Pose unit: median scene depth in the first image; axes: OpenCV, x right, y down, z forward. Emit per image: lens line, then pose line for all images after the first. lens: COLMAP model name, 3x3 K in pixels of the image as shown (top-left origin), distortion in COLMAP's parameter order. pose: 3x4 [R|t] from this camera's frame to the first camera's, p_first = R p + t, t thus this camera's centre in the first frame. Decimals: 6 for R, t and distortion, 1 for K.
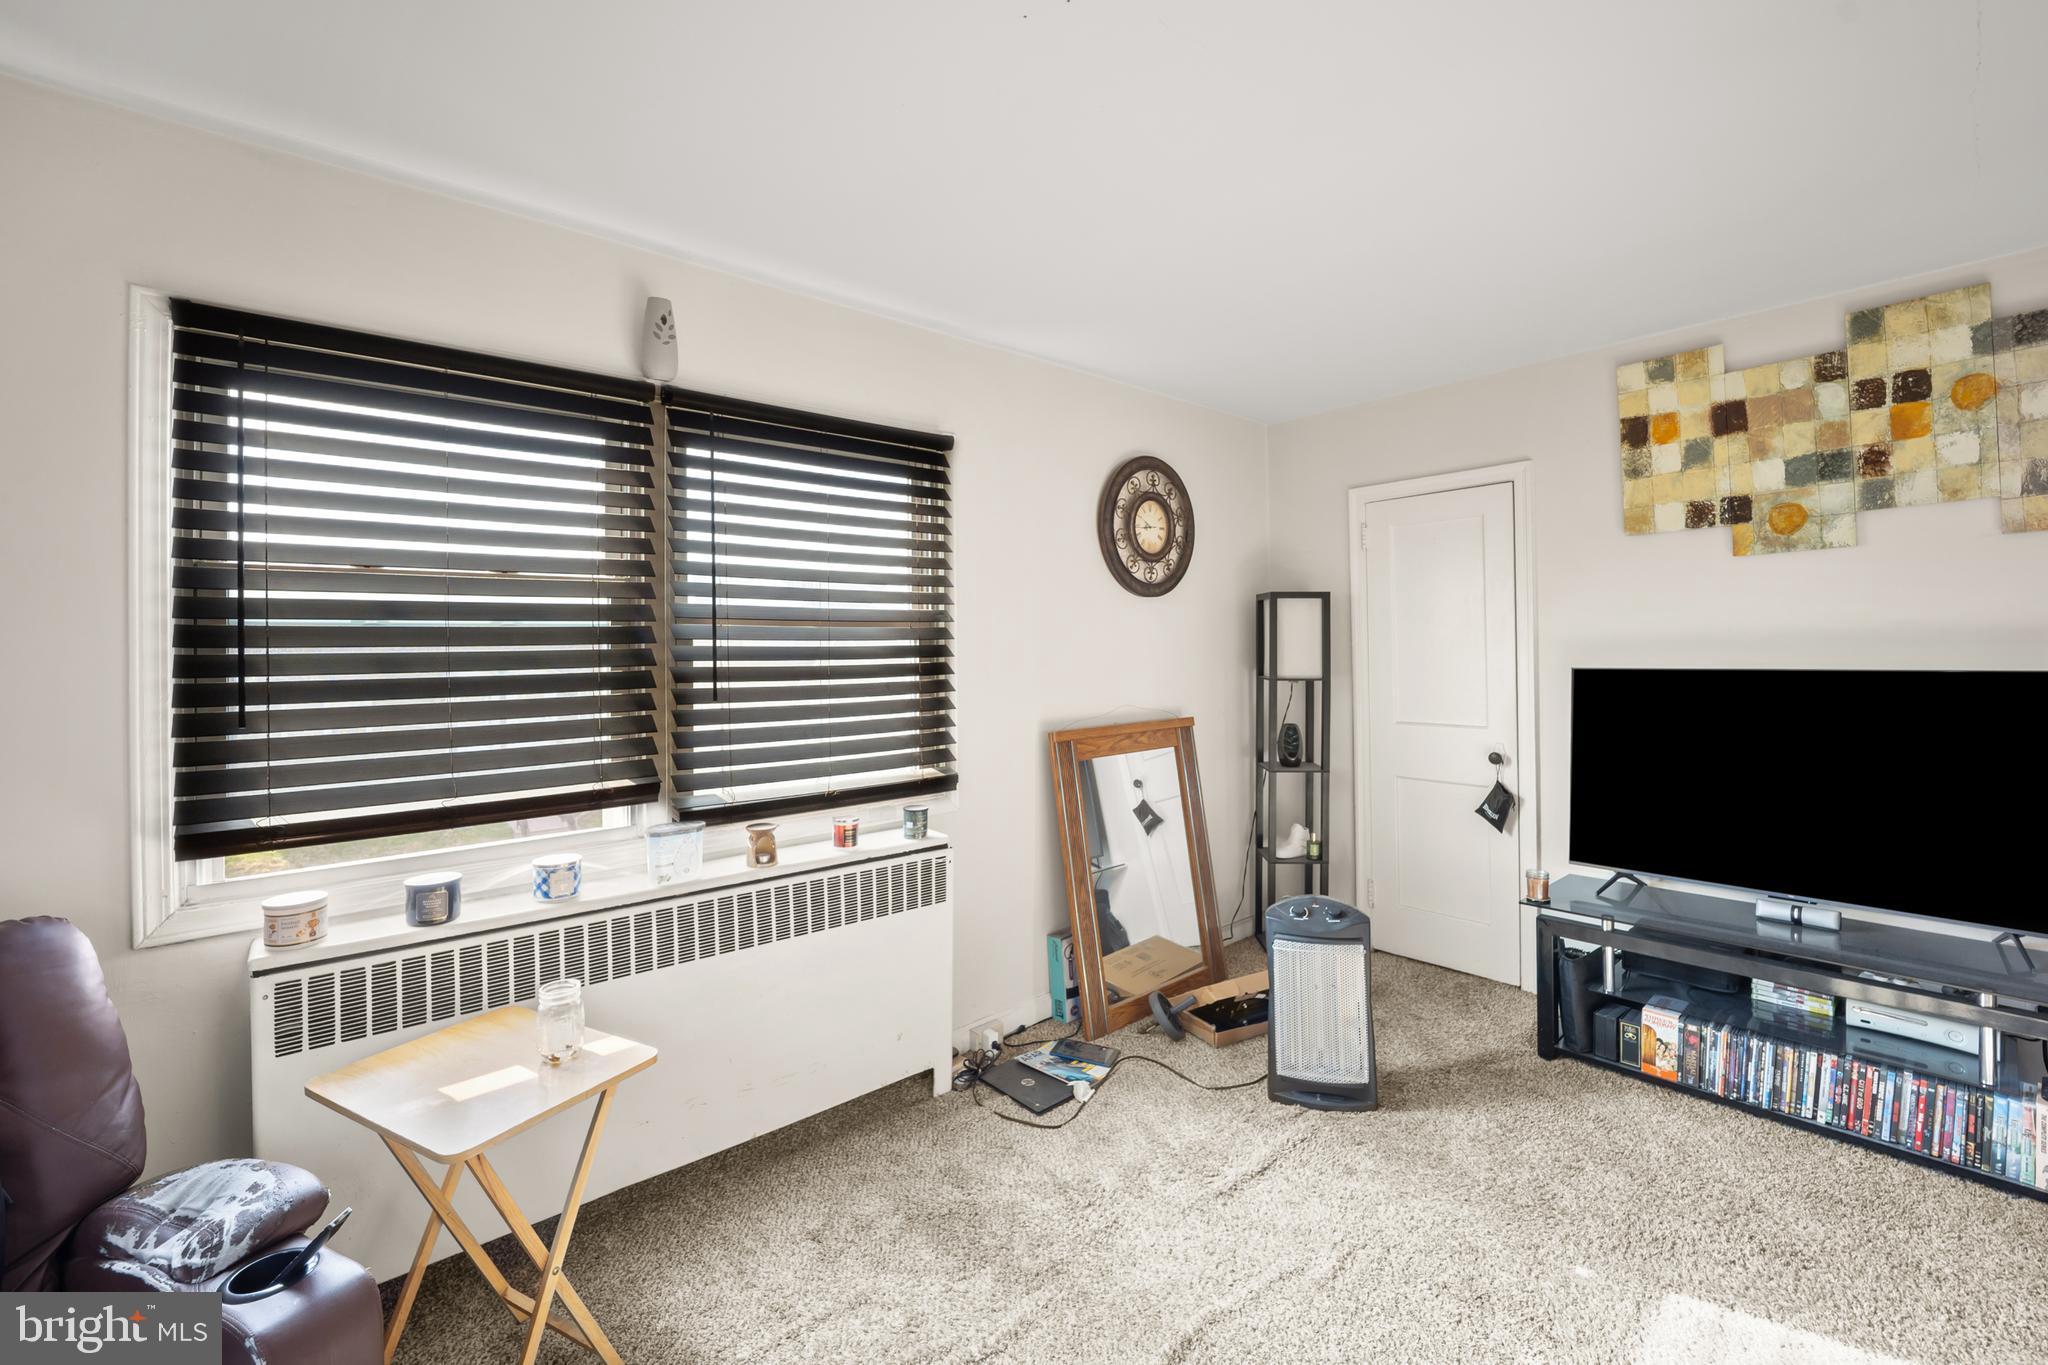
lens RADIAL K [[846.0, 0, 1019.8], [0, 846.0, 640.8], [0, 0, 1]] dist [-0.000537, -0.005773]
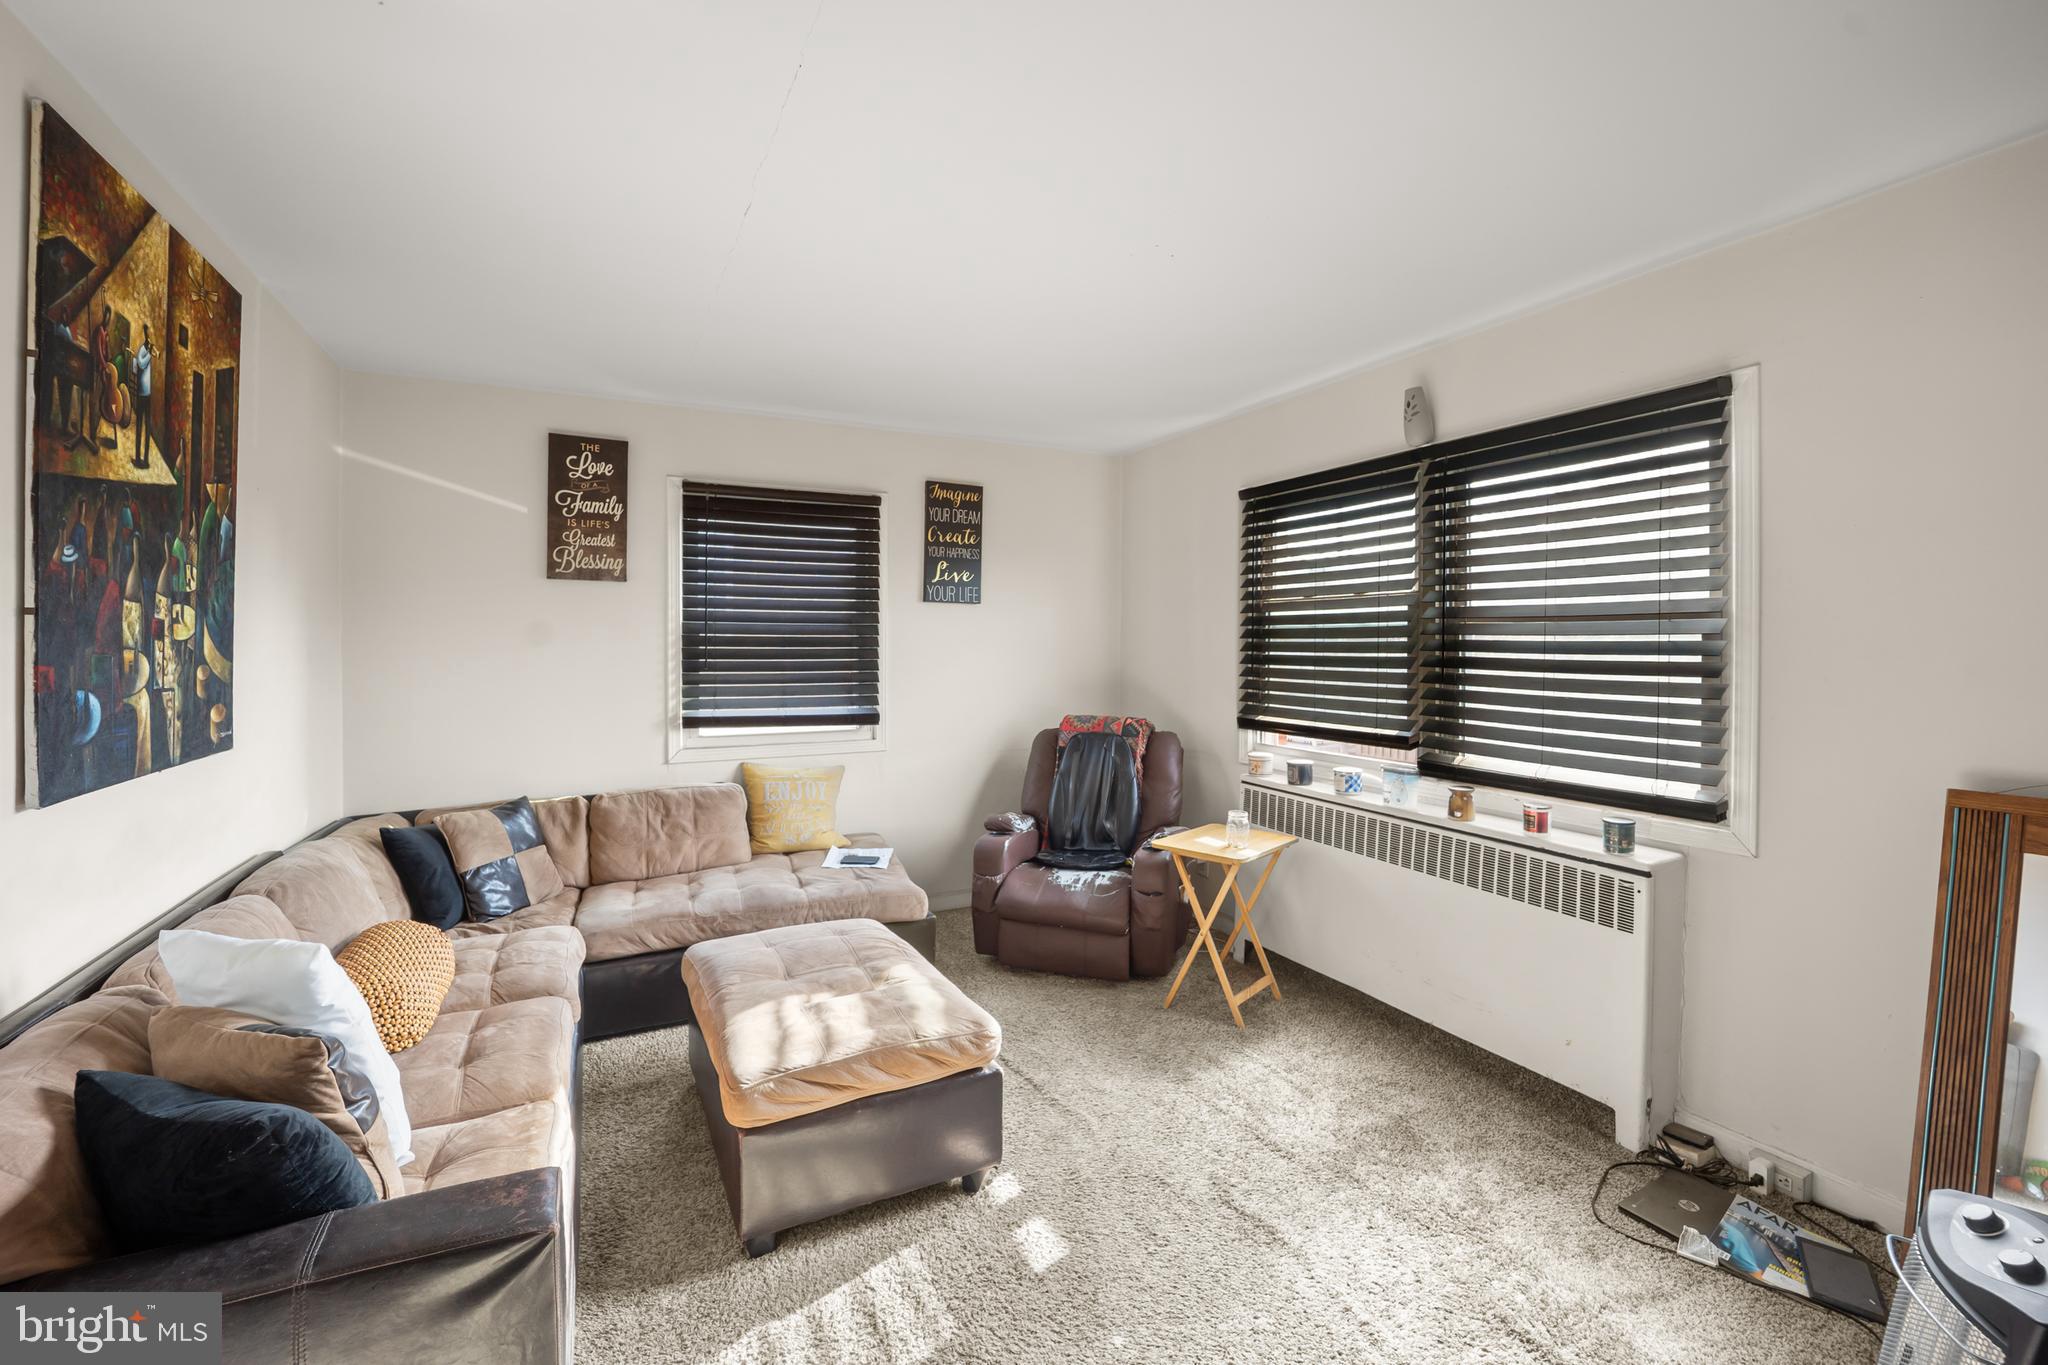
lens RADIAL K [[846.0, 0, 1019.8], [0, 846.0, 640.8], [0, 0, 1]] dist [-0.000537, -0.005773]
pose [[-0.250401, 0.007890, -0.968110, 0.920849], [0.008504, 0.999946, 0.005950, -0.005190], [0.968105, -0.006743, -0.250455, 0.614290]]
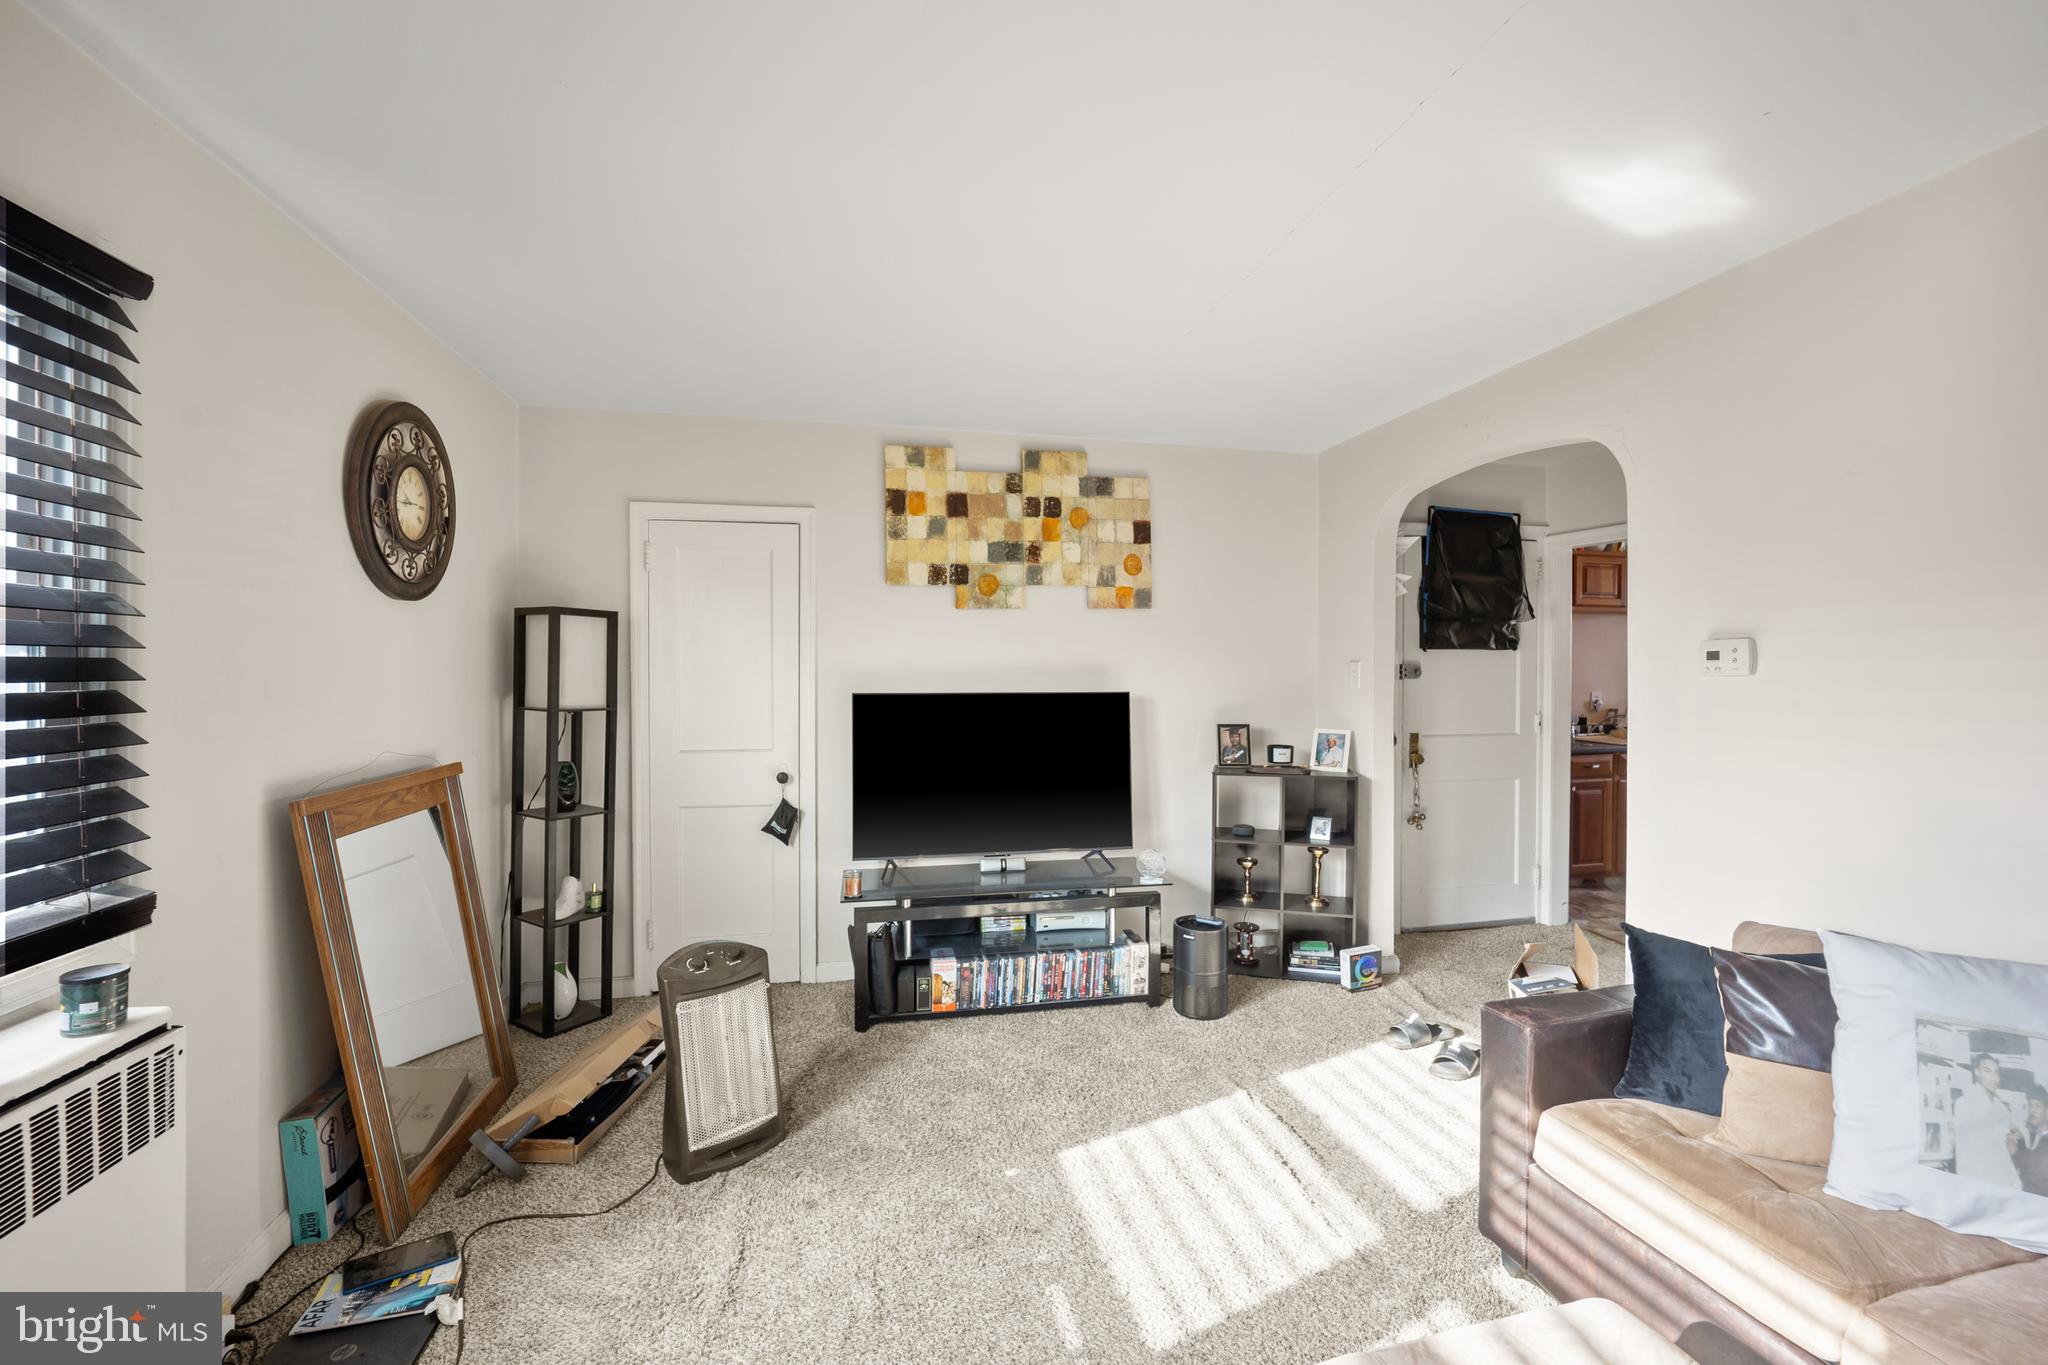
lens RADIAL K [[839.5, 0, 1024.0], [0, 839.5, 682.5], [0, 0, 1]] dist [-0.018094, 0.000118]
pose [[0.492205, 0.003168, 0.870474, -0.280529], [-0.014297, 0.999888, 0.004445, 0.010336], [-0.870362, -0.014633, 0.492195, 0.265710]]
